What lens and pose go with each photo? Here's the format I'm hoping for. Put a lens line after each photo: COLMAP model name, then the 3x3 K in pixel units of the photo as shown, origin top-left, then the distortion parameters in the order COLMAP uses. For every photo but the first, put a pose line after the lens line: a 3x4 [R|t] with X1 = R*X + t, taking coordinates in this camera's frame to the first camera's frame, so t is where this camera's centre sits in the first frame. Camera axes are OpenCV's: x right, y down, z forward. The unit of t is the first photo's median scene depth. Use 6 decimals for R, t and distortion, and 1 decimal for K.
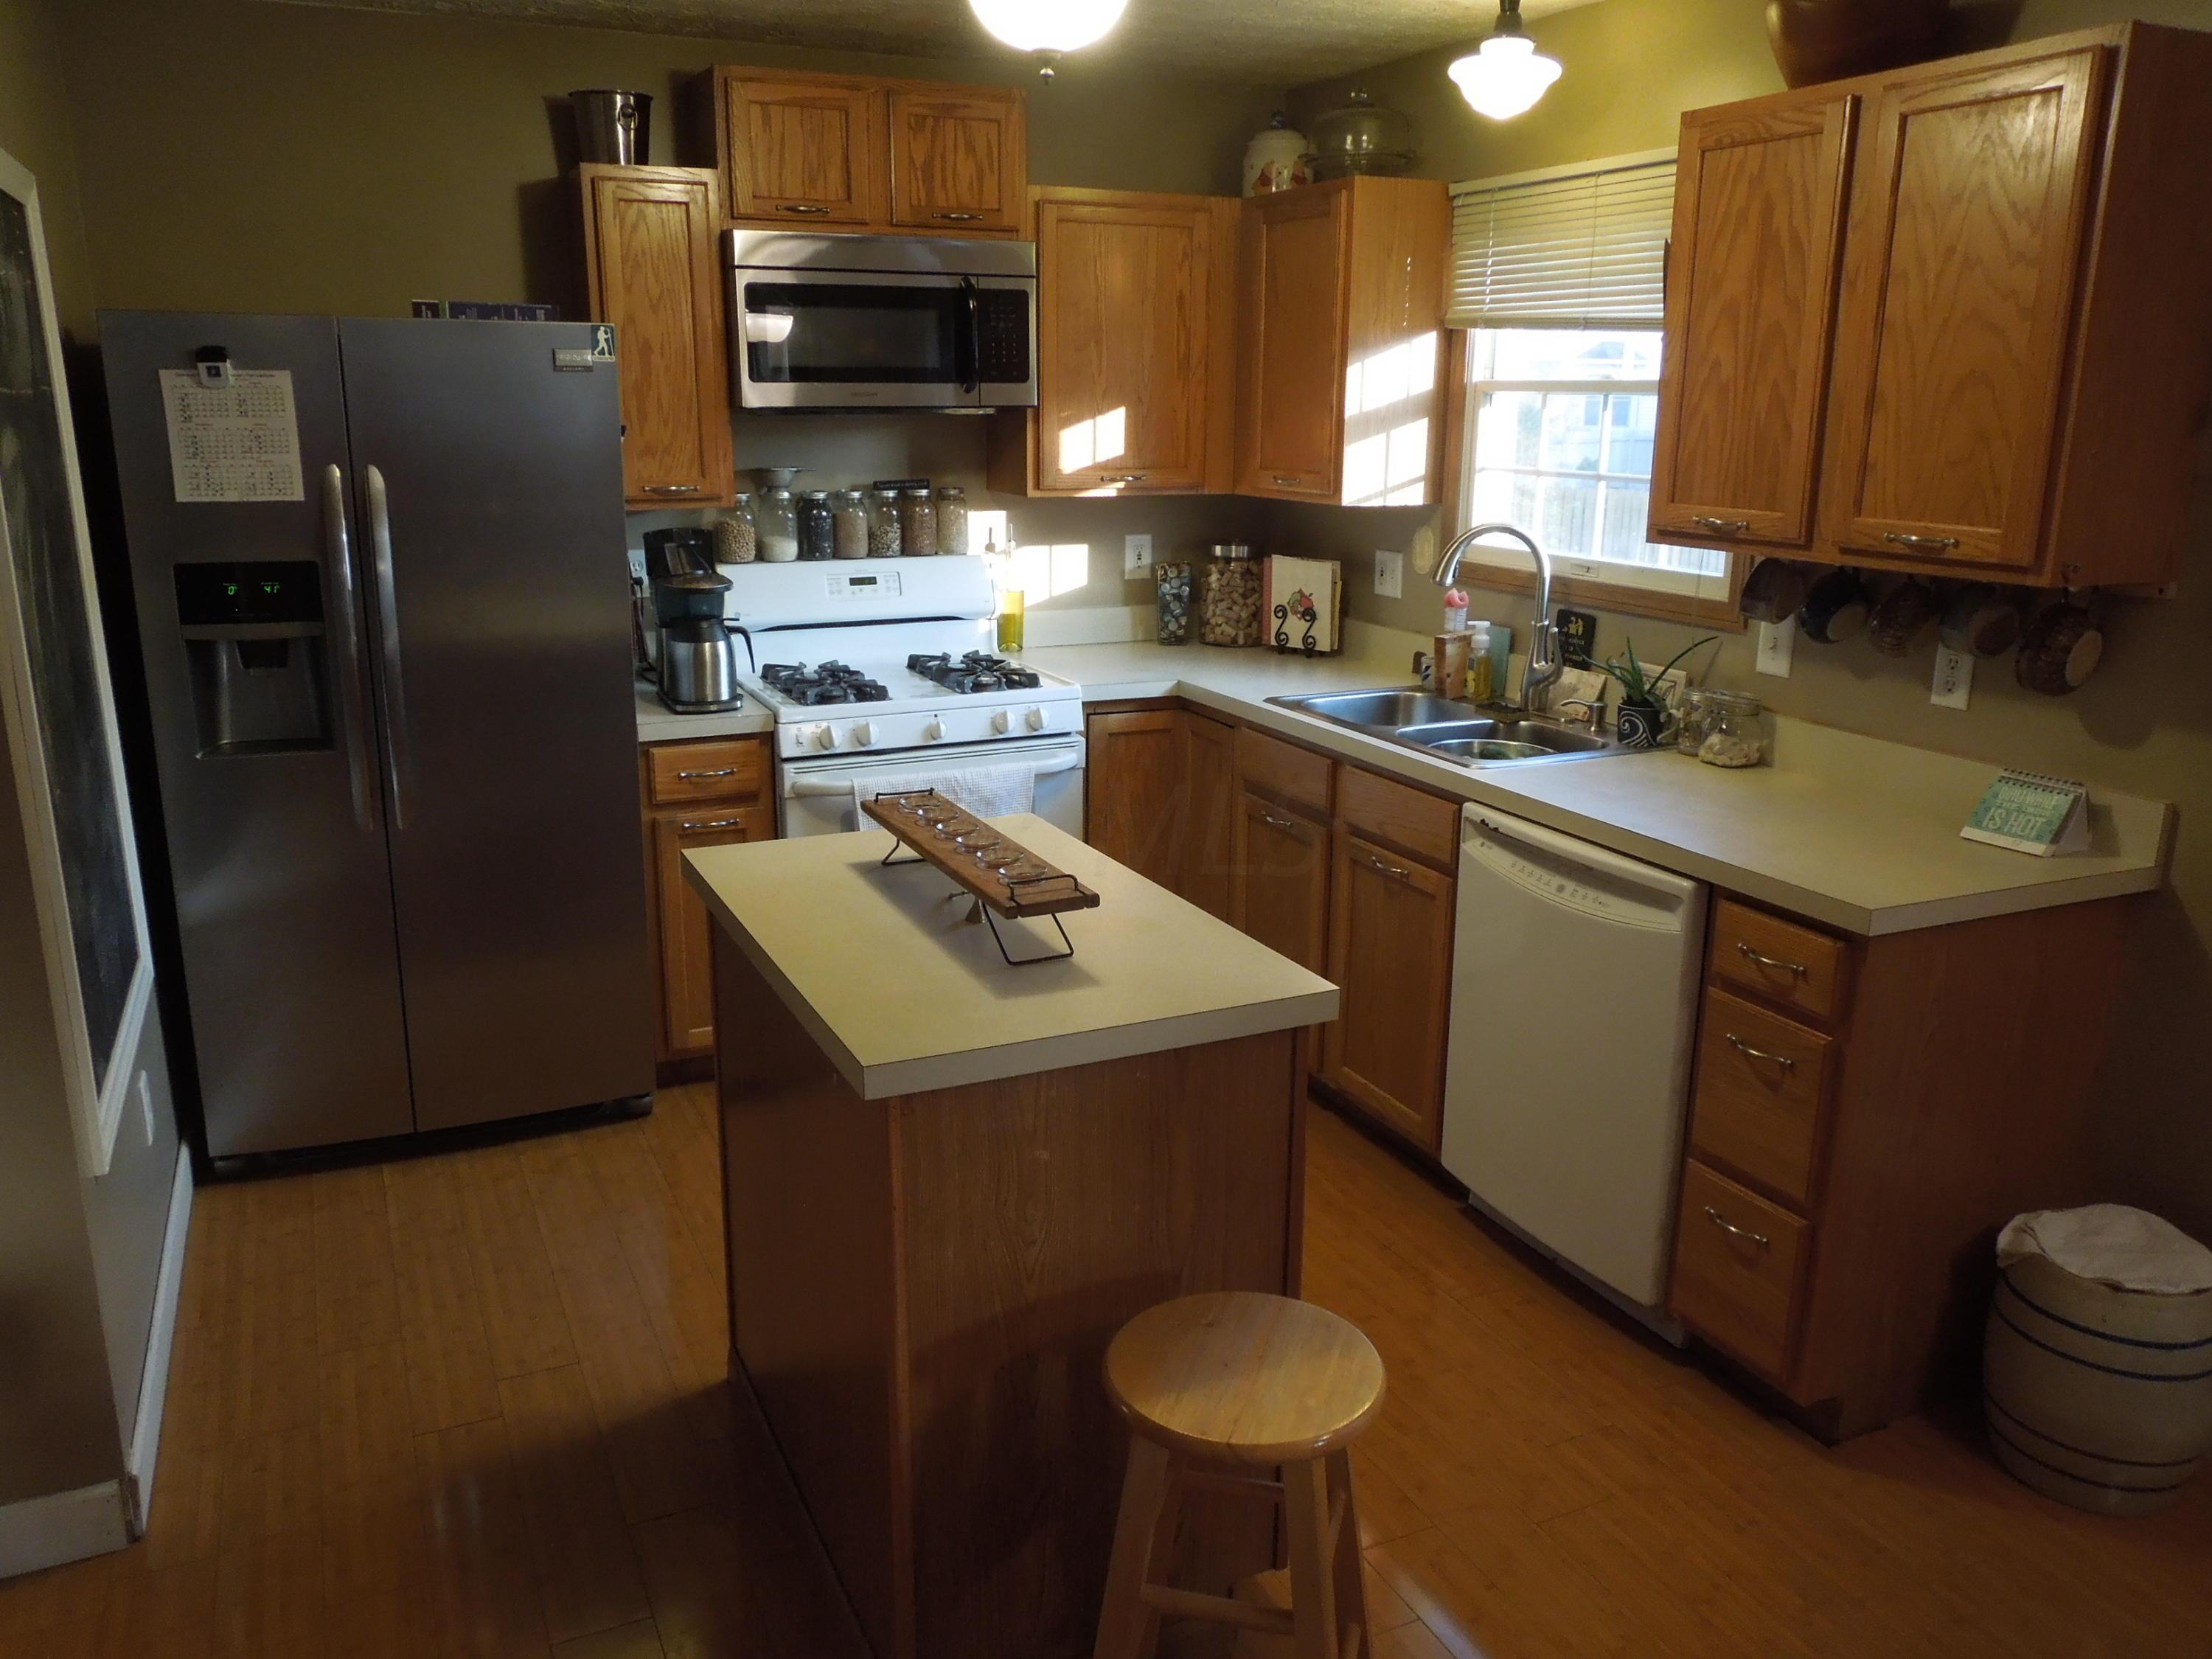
lens RADIAL K [[1673.7, 0, 1099.5], [0, 1673.7, 832.3], [0, 0, 1]] dist [-0.012999, 0.002032]
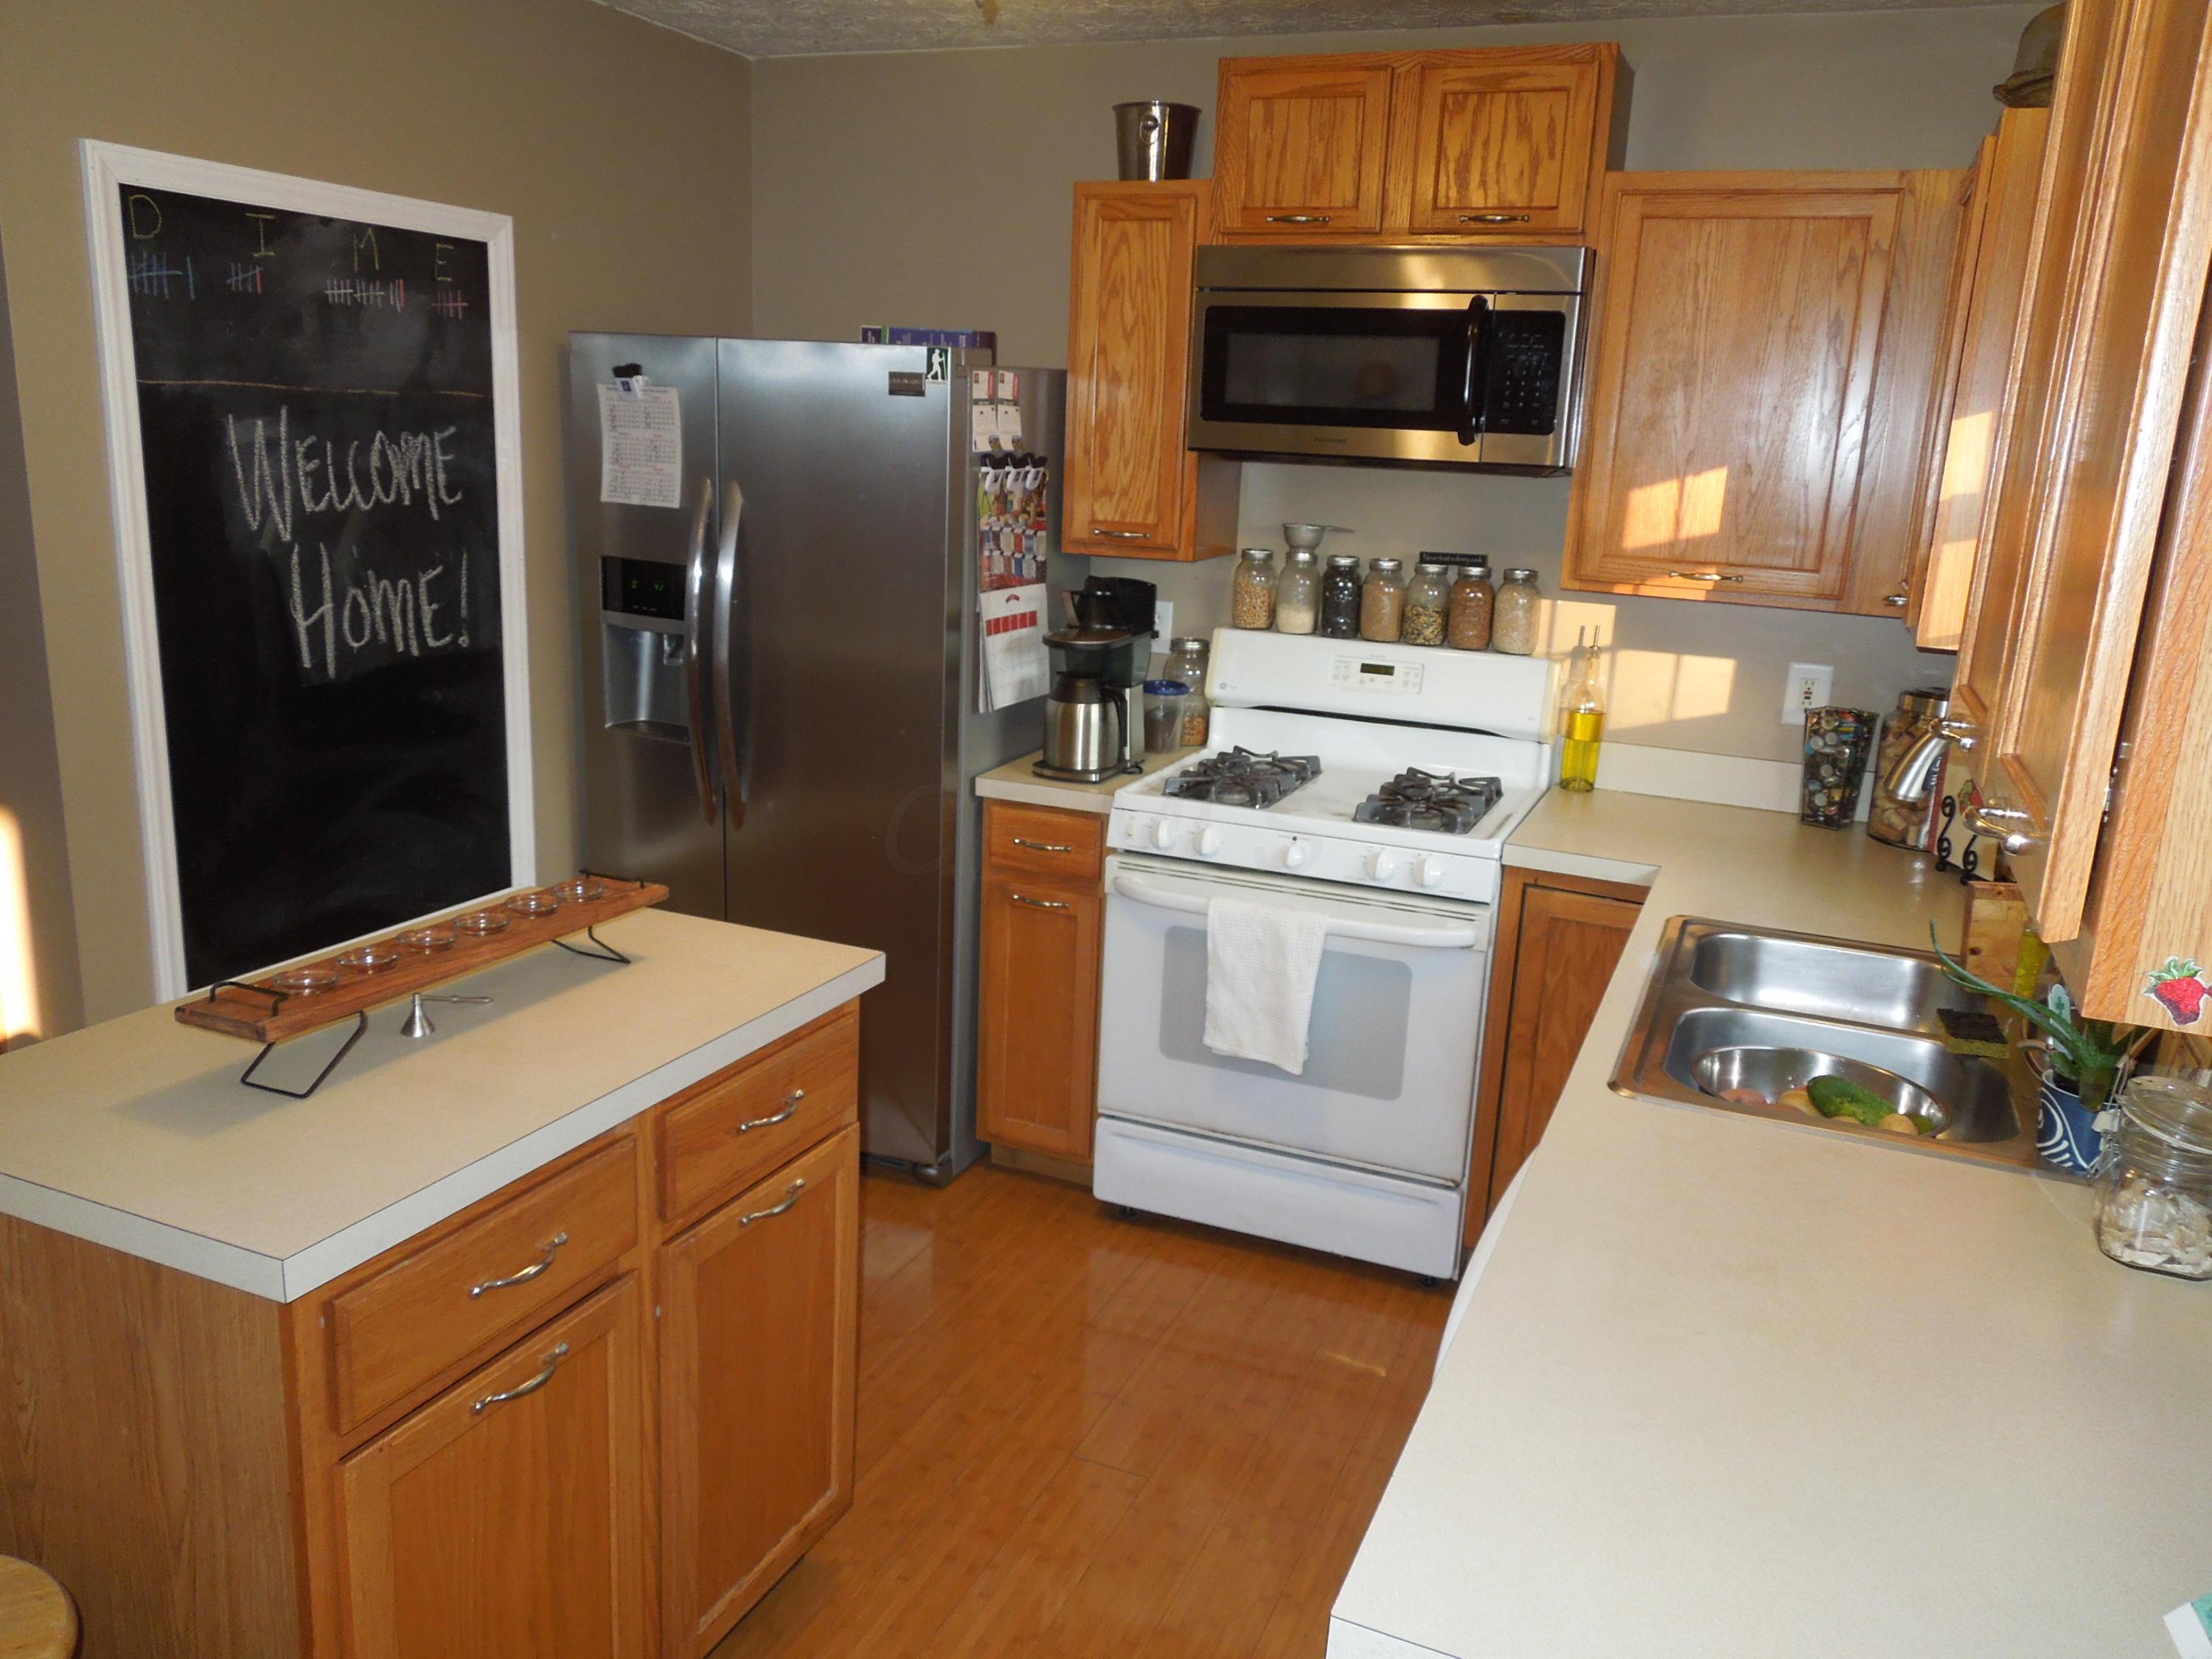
lens RADIAL K [[1673.7, 0, 1106.4], [0, 1673.7, 824.7], [0, 0, 1]] dist [-0.012999, 0.002032]
pose [[0.668902, 0.198532, -0.716348, 0.407206], [-0.231952, 0.971304, 0.052603, -0.096536], [0.706235, 0.130972, 0.695757, 0.376498]]
